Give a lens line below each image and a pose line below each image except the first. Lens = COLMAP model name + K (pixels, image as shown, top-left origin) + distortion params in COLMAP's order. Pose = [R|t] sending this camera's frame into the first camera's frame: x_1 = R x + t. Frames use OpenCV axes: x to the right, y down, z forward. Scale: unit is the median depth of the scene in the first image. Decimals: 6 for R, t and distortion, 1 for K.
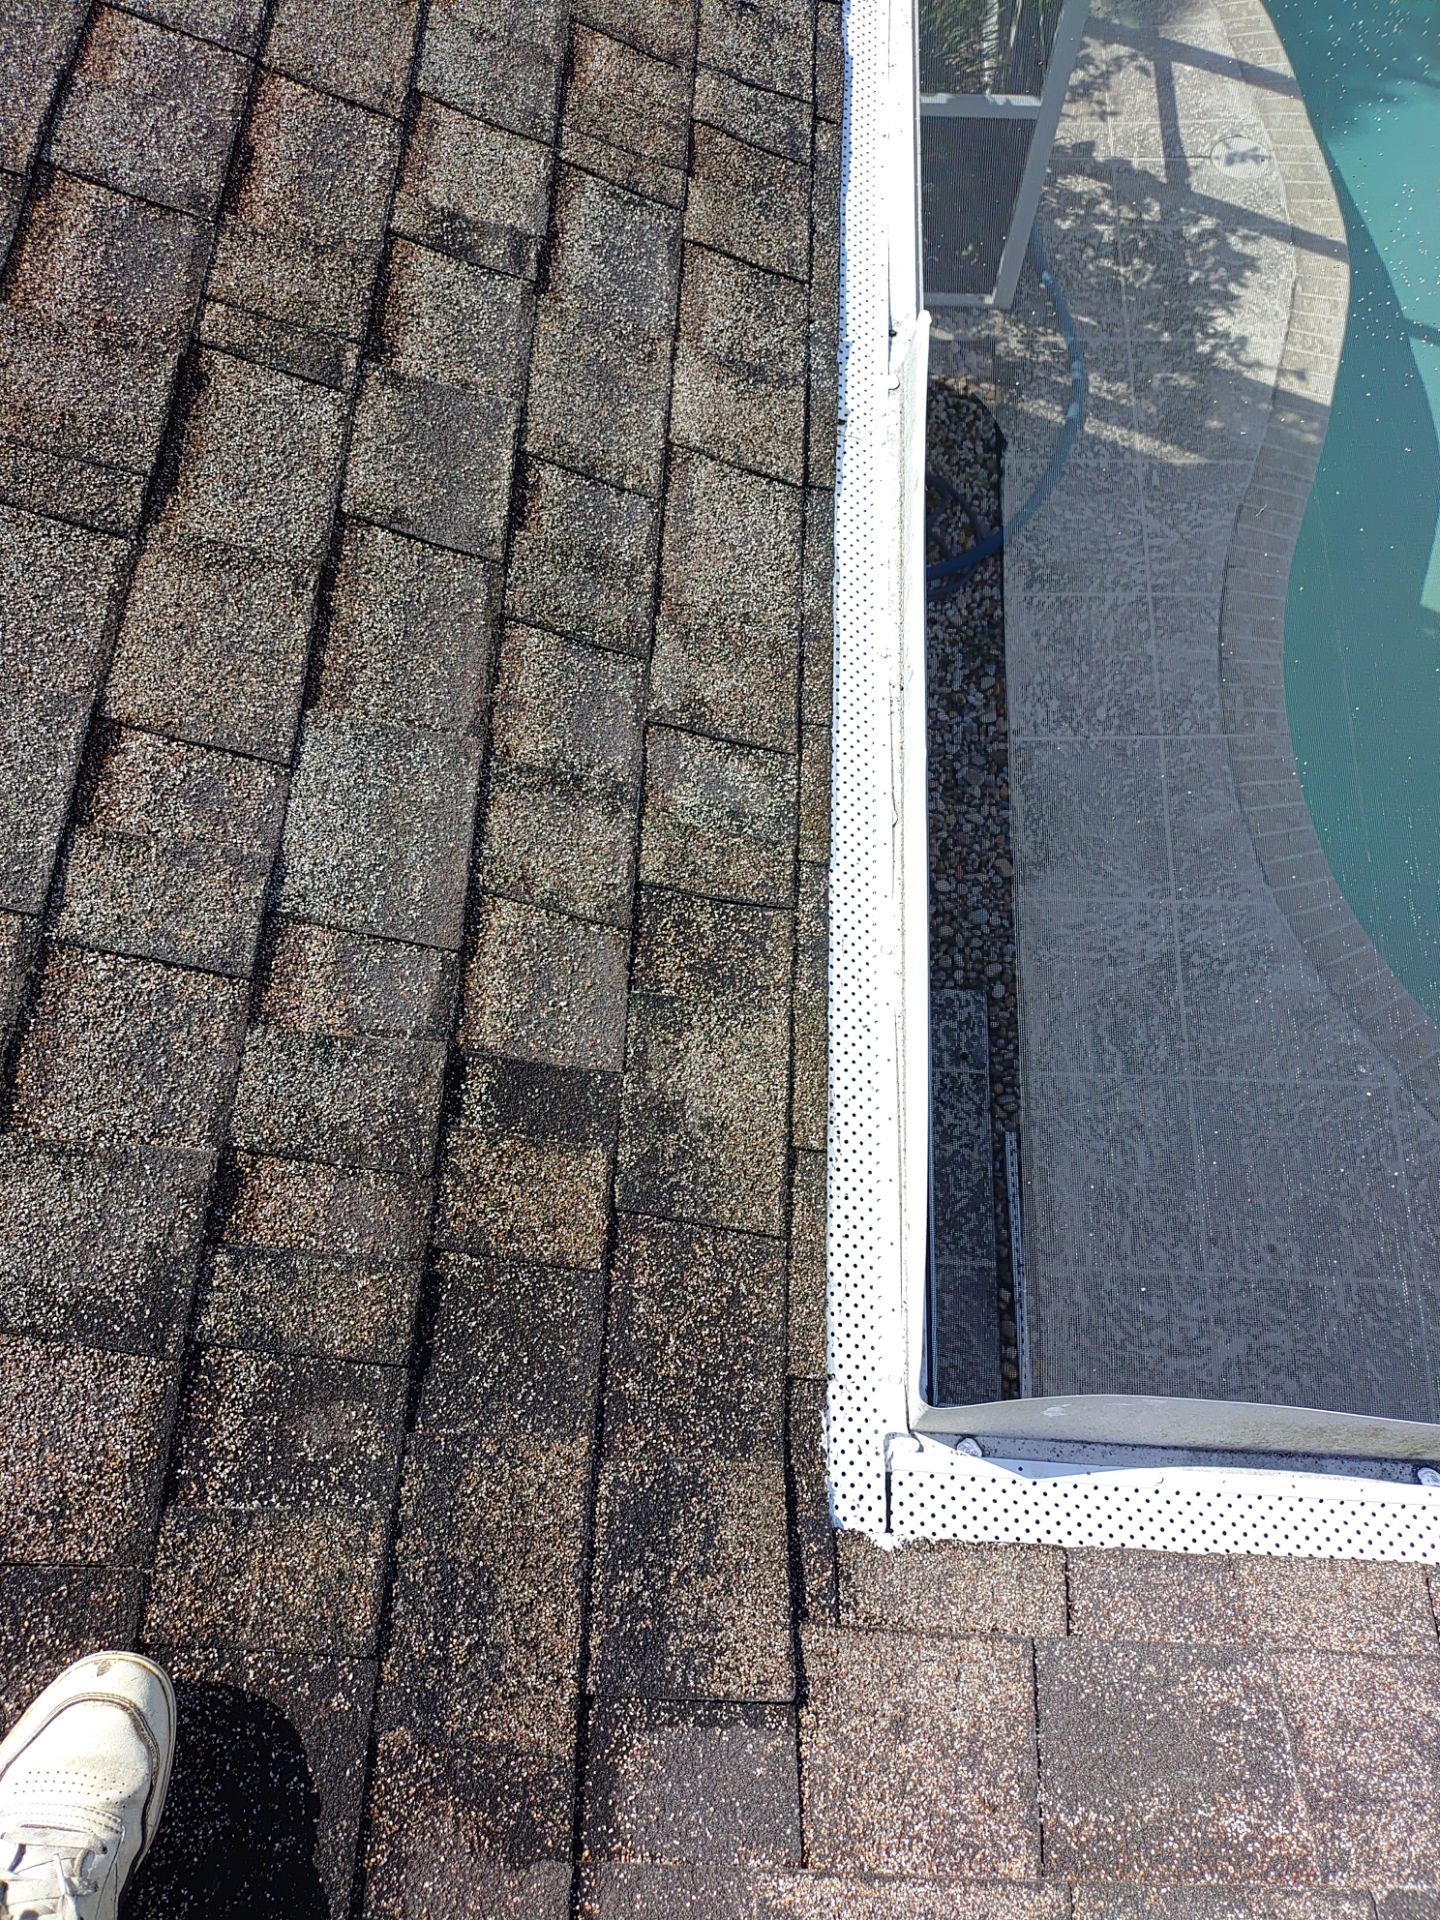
lens RADIAL K [[1397.4, 0, 671.6], [0, 1397.4, 933.9], [0, 0, 1]] dist [0.044176, -0.060613]
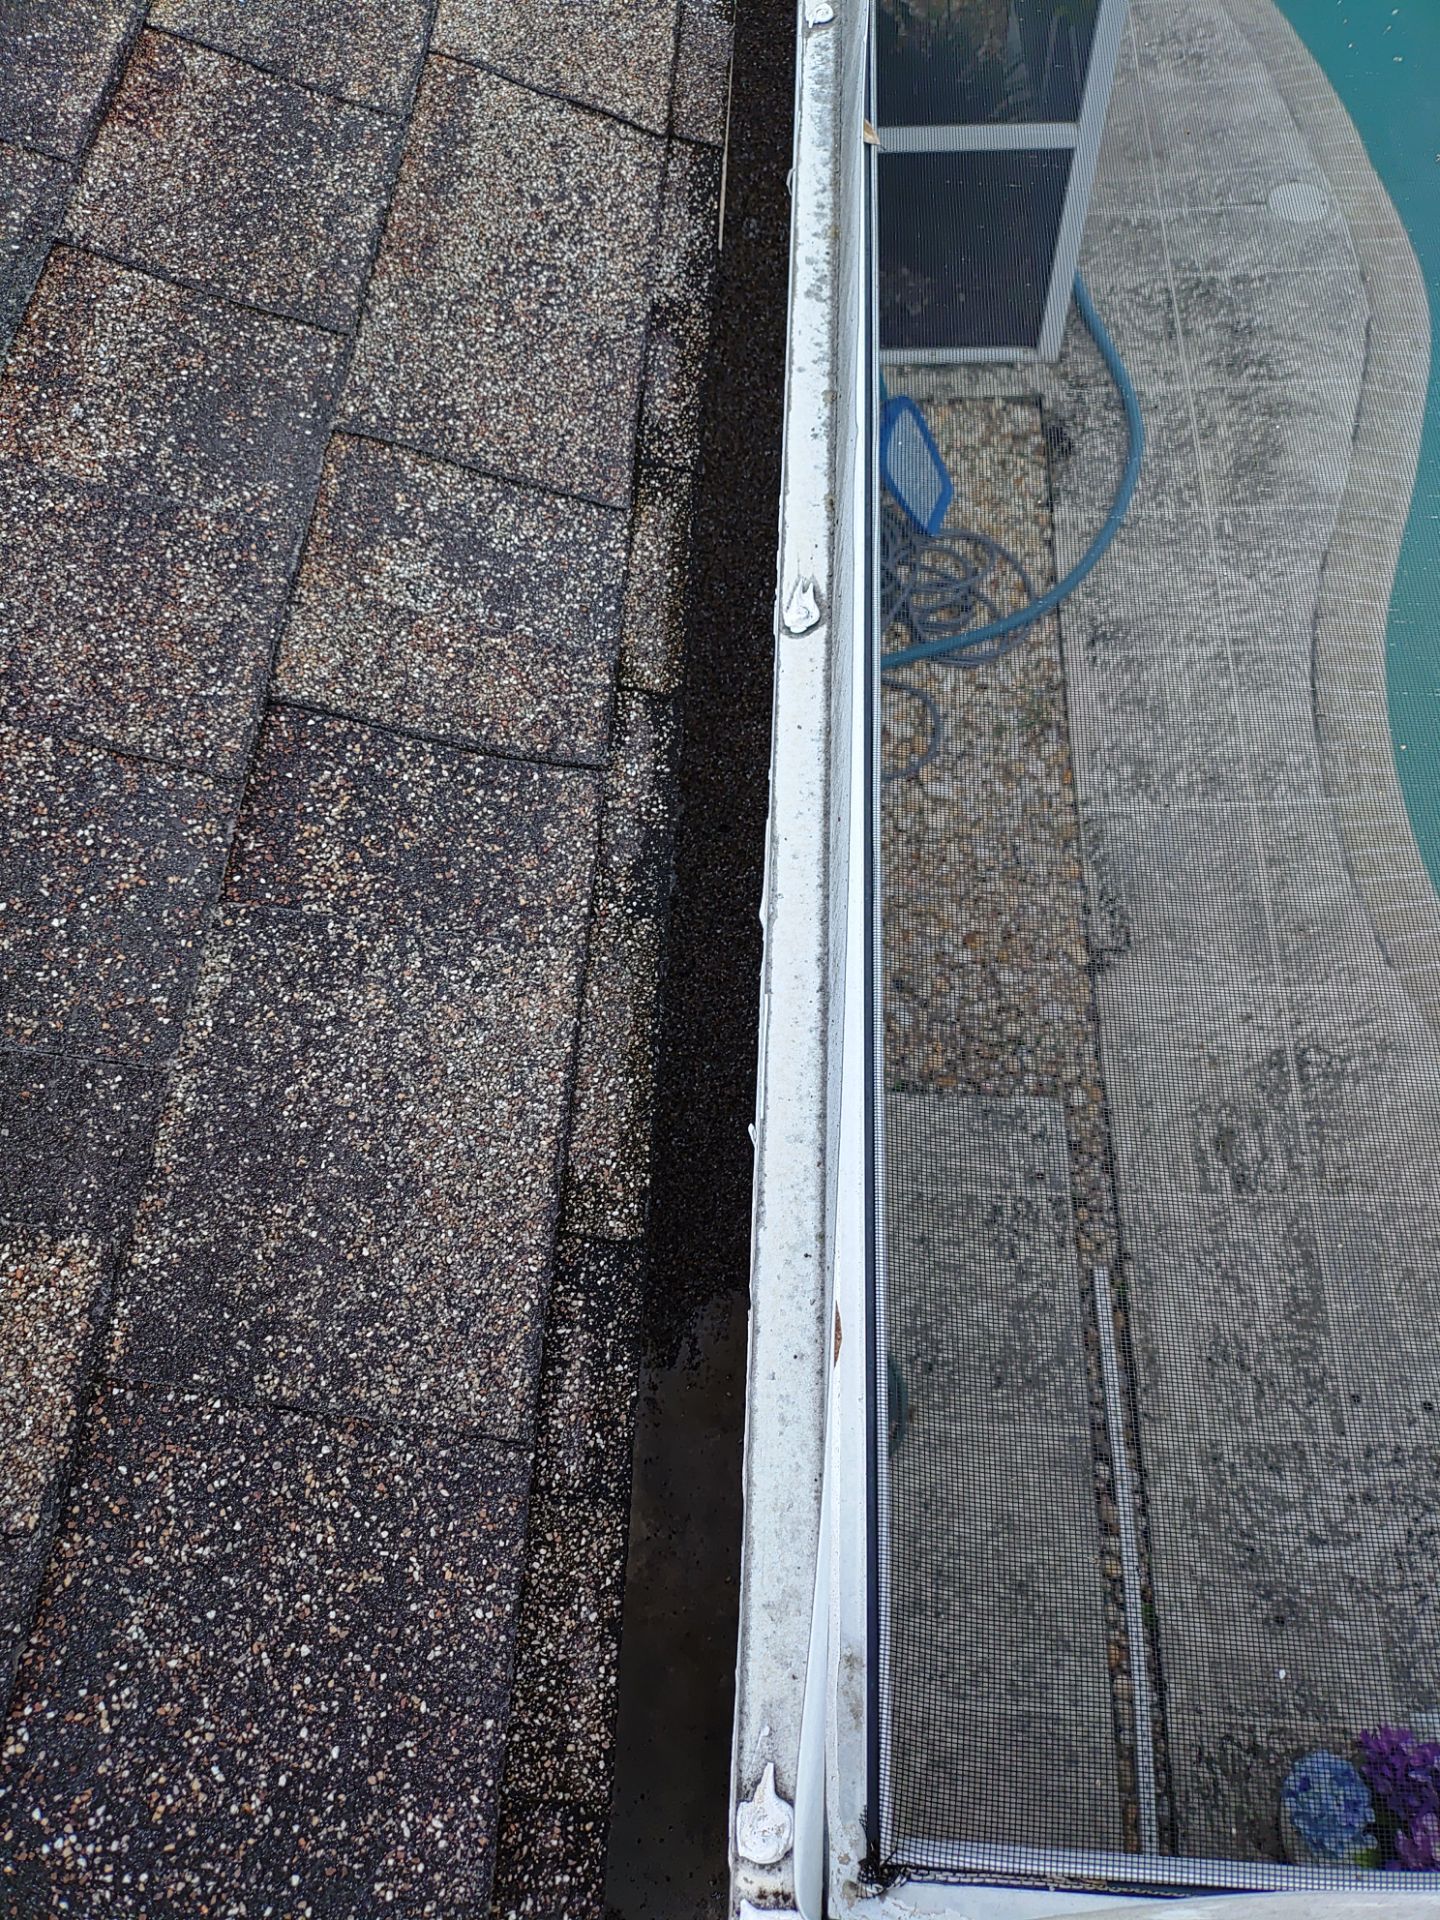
lens RADIAL K [[1397.4, 0, 682.5], [0, 1397.4, 920.5], [0, 0, 1]] dist [0.044176, -0.060613]
pose [[0.998686, -0.020670, -0.046898, 0.122149], [0.015351, 0.993694, -0.111071, 0.084452], [0.048898, 0.110206, 0.992705, 0.442830]]
